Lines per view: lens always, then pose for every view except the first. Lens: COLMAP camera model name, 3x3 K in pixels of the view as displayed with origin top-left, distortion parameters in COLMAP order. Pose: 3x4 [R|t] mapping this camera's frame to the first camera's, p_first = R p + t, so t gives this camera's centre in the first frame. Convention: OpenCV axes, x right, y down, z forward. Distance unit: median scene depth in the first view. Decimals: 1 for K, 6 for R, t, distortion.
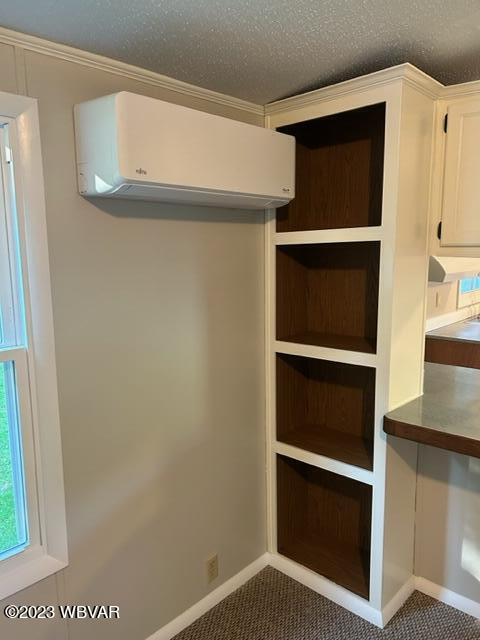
lens RADIAL K [[478.7, 0, 245.0], [0, 478.7, 320.5], [0, 0, 1]] dist [0.057101, -0.058281]
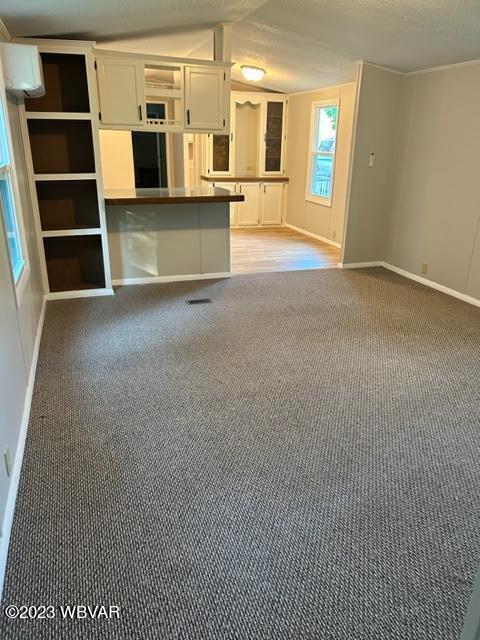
lens RADIAL K [[478.7, 0, 245.0], [0, 478.7, 320.5], [0, 0, 1]] dist [0.057101, -0.058281]
pose [[0.481397, -0.290238, 0.827054, -1.424977], [0.113263, 0.956272, 0.269657, 0.193533], [-0.869154, -0.036137, 0.493220, -0.744000]]
